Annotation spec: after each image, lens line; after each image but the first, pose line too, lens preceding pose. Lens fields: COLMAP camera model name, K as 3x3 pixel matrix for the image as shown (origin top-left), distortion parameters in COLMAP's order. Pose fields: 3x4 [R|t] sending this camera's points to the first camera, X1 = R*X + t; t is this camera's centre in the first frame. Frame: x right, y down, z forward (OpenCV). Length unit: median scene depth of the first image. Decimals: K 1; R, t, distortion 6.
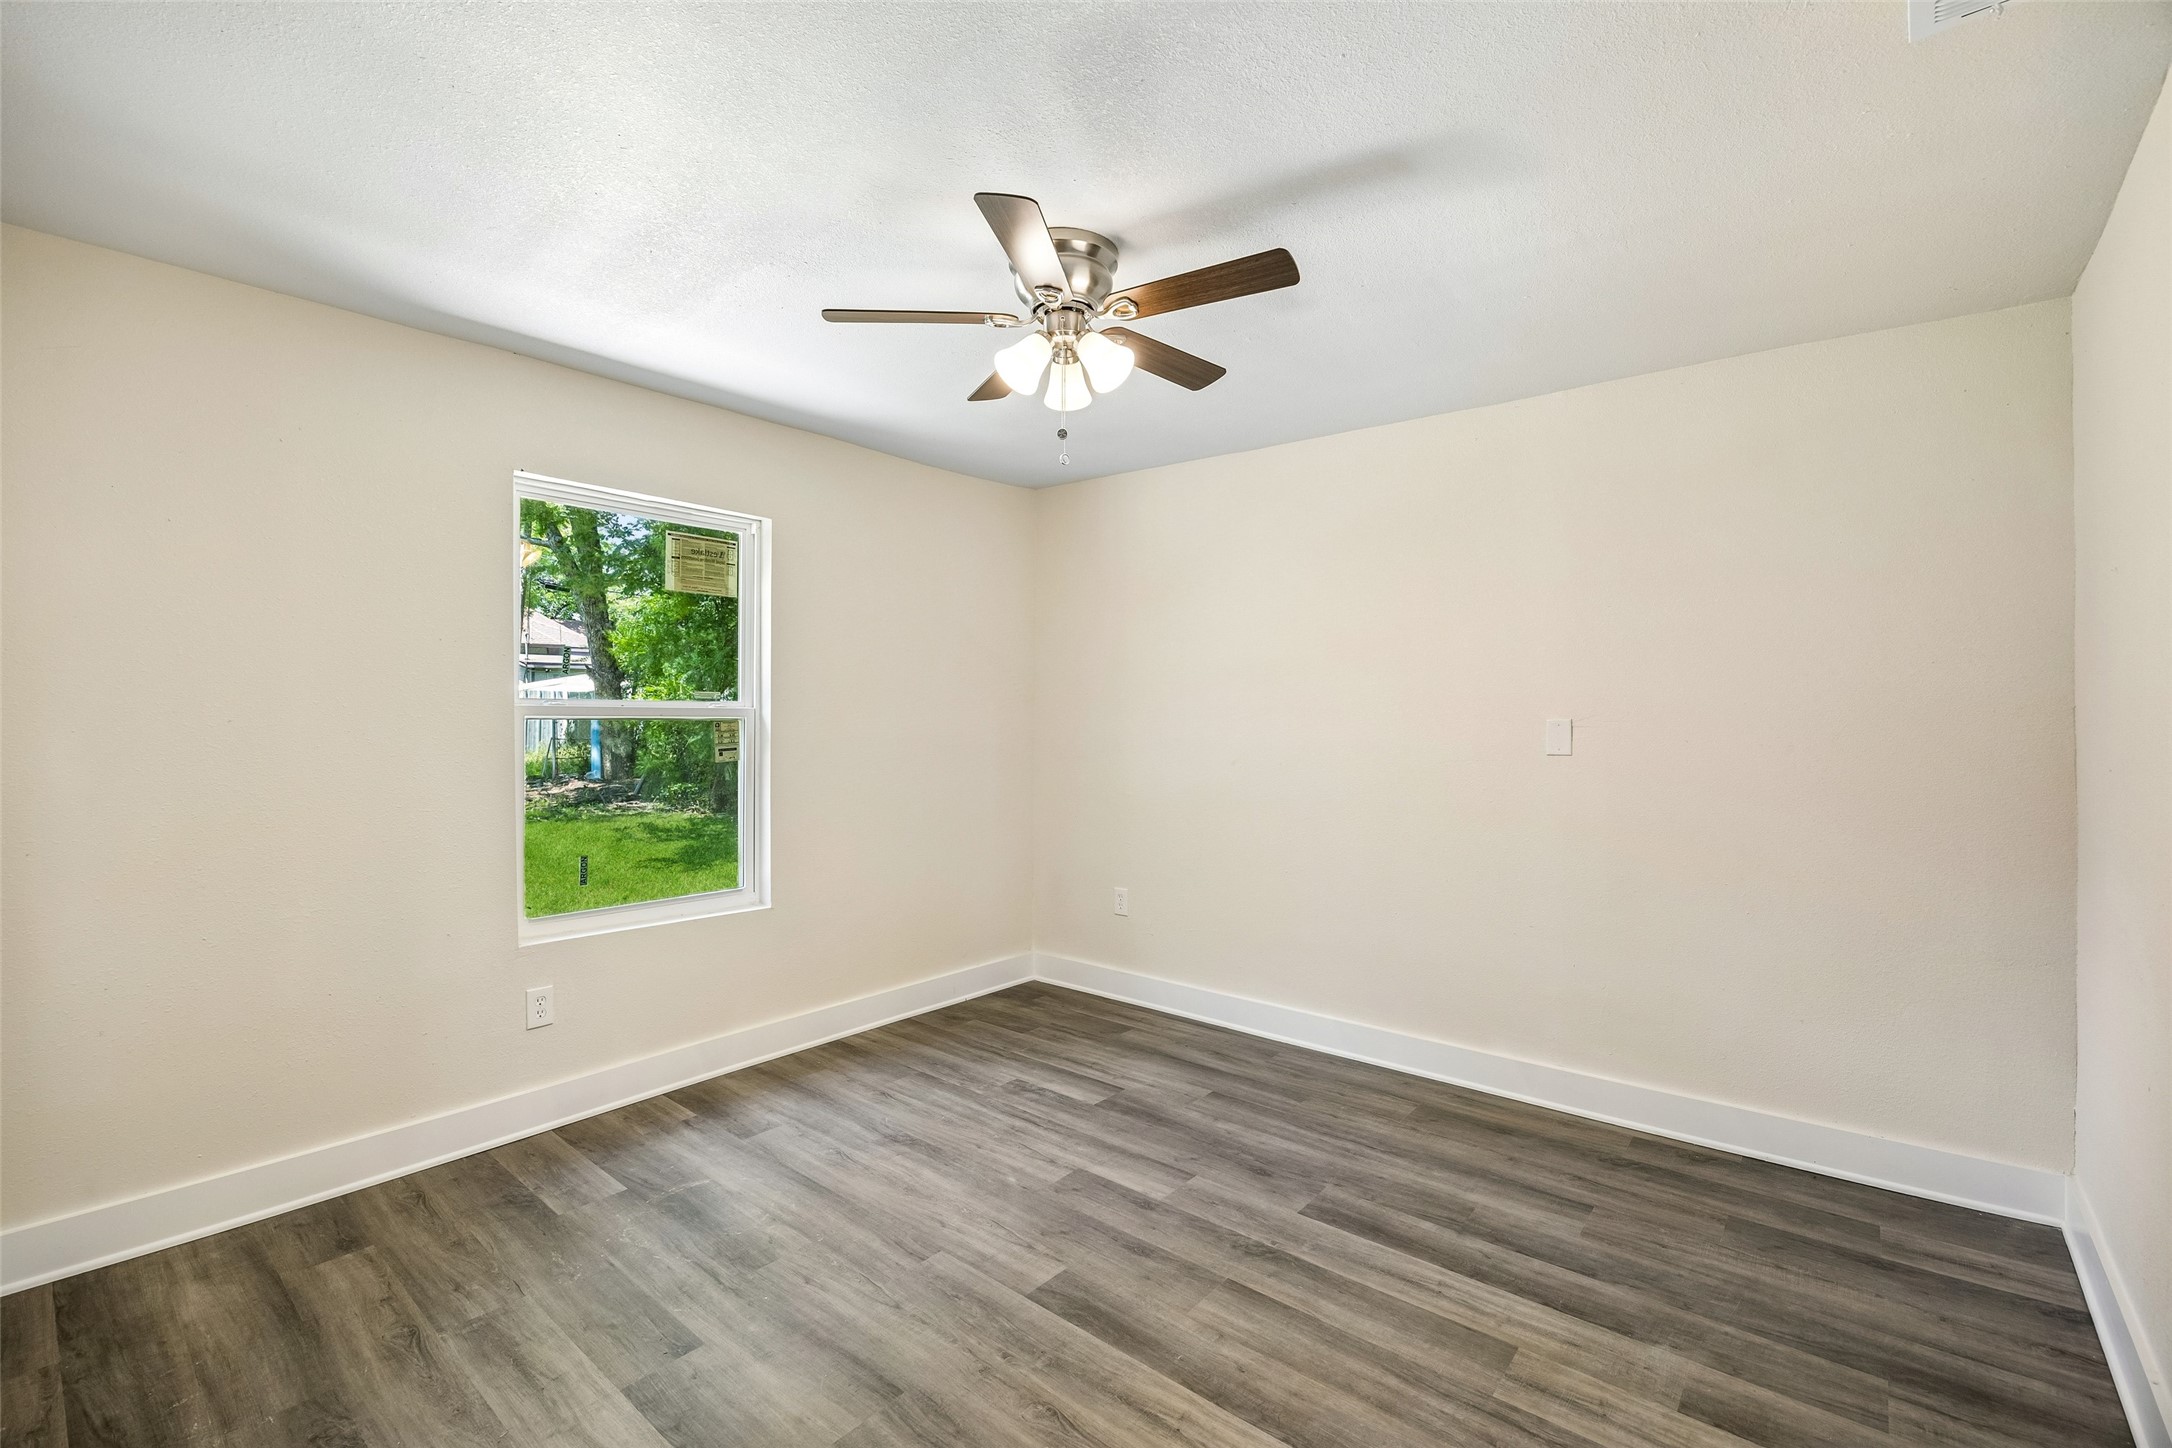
lens RADIAL K [[949.1, 0, 1118.0], [0, 949.1, 708.5], [0, 0, 1]] dist [-0.019837, 0.000869]
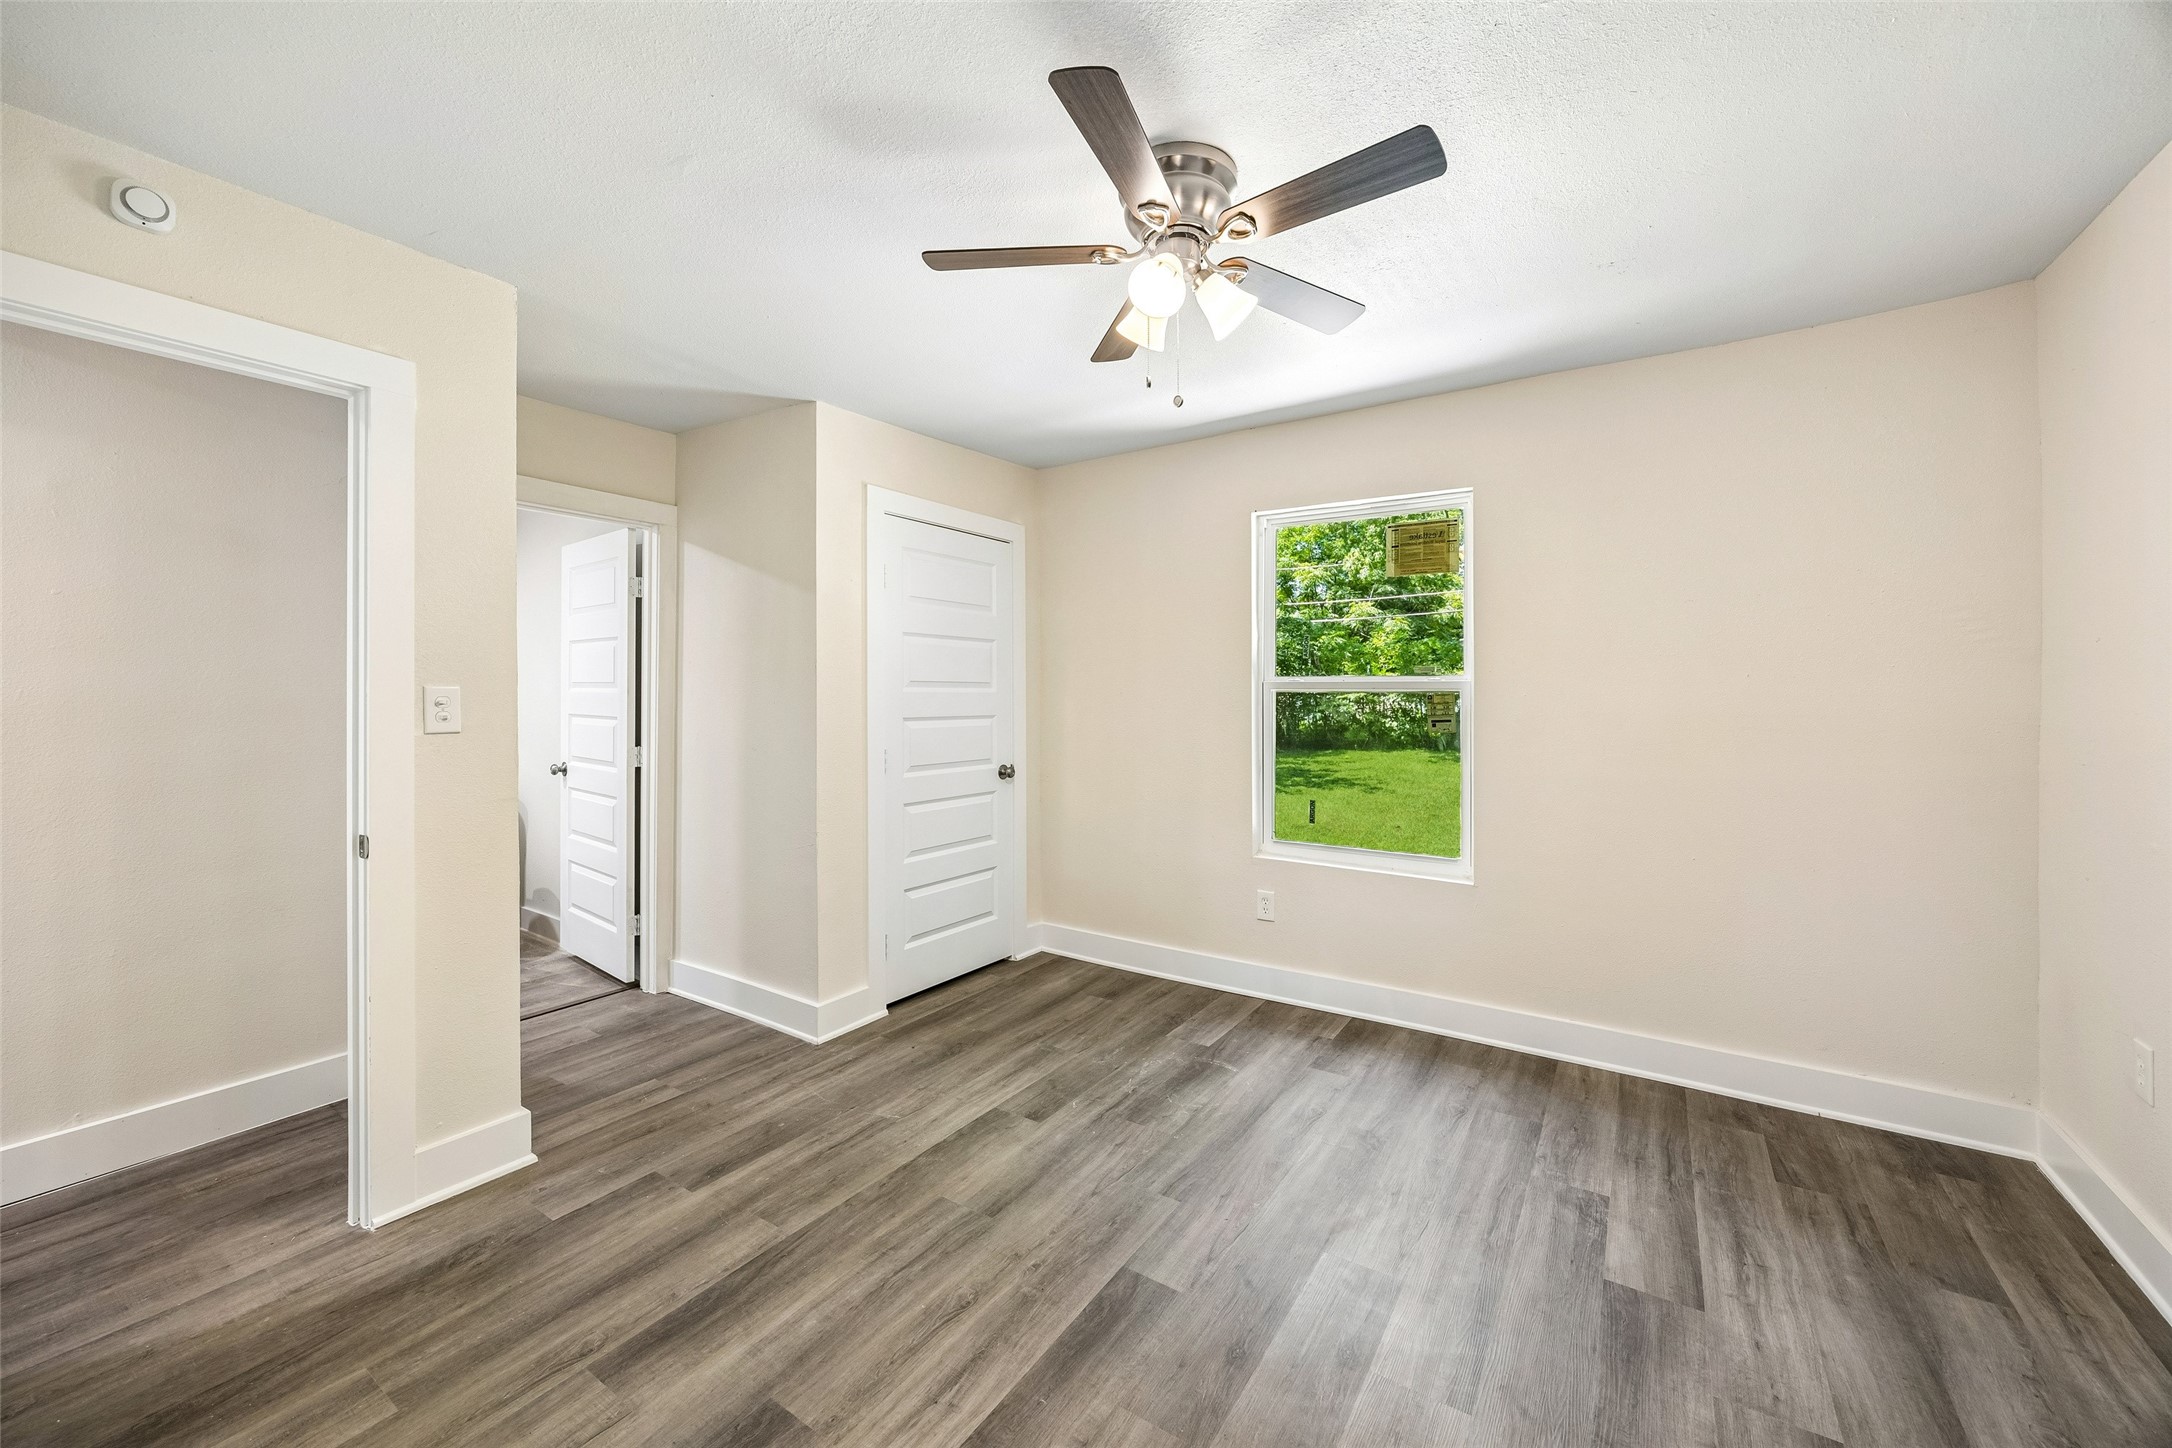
lens RADIAL K [[839.2, 0, 1079.4], [0, 839.2, 704.5], [0, 0, 1]] dist [-0.007543, 0.000383]
pose [[0.074377, 0.010940, -0.997170, 0.567560], [0.006200, 0.999915, 0.011433, 0.013363], [0.997211, -0.007032, 0.074303, 0.653511]]
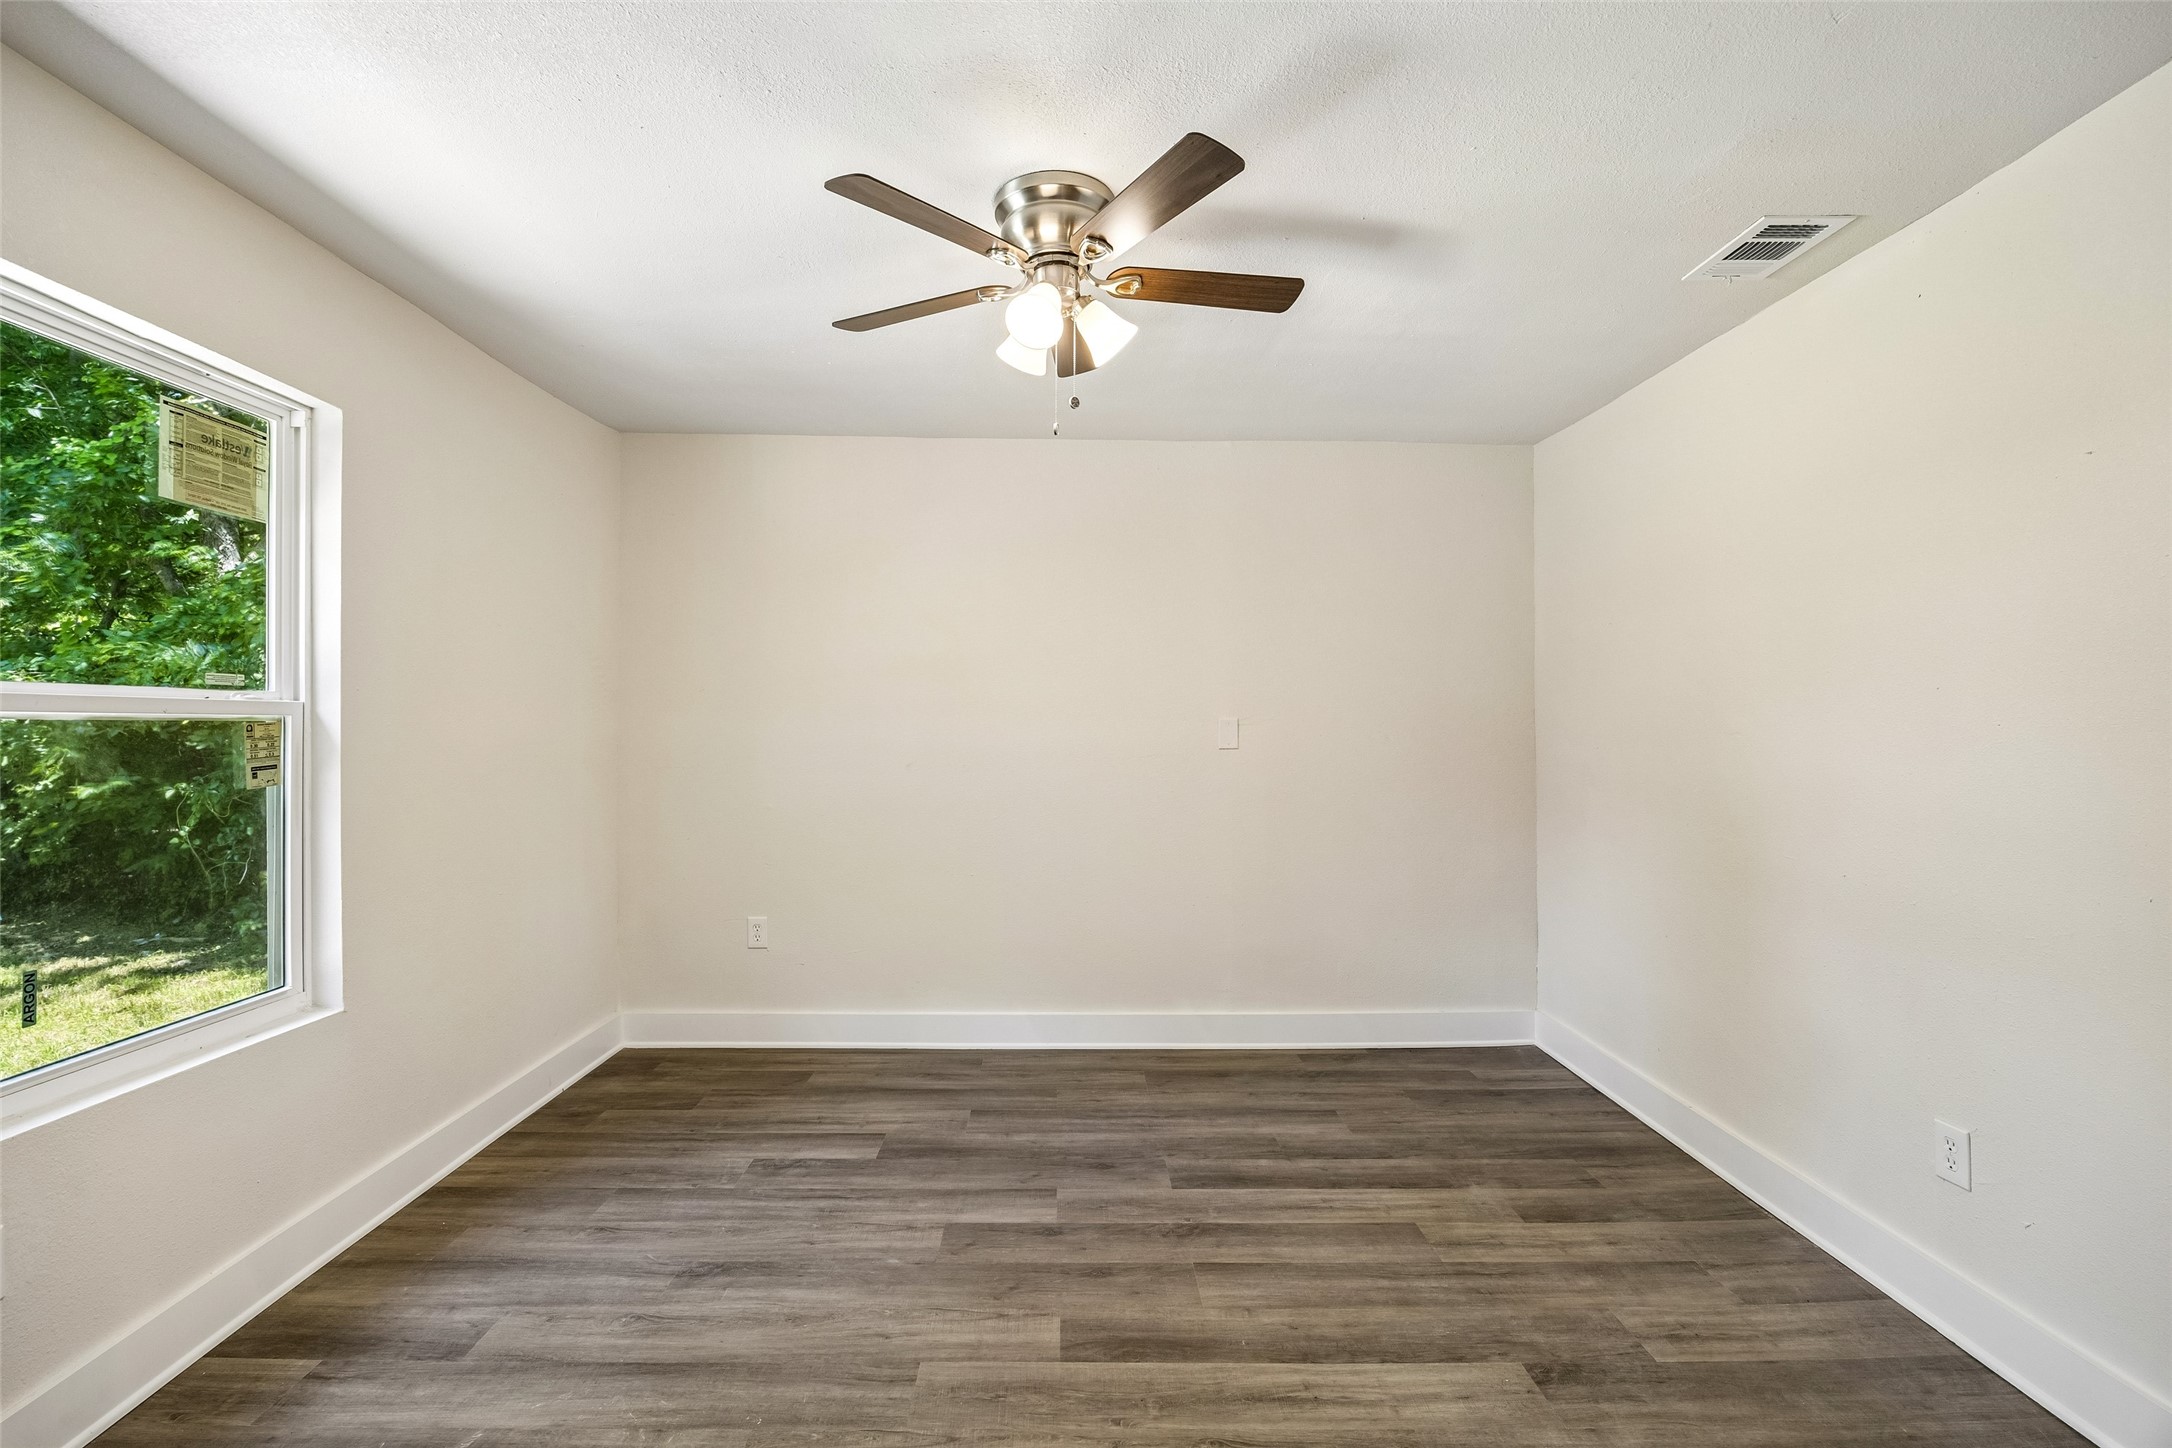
lens RADIAL K [[949.1, 0, 1099.3], [0, 949.1, 723.7], [0, 0, 1]] dist [-0.019837, 0.000869]
pose [[0.763190, -0.002022, 0.646171, -0.474039], [-0.004179, 0.999959, 0.008065, 0.007893], [-0.646160, -0.008855, 0.763150, 0.219643]]
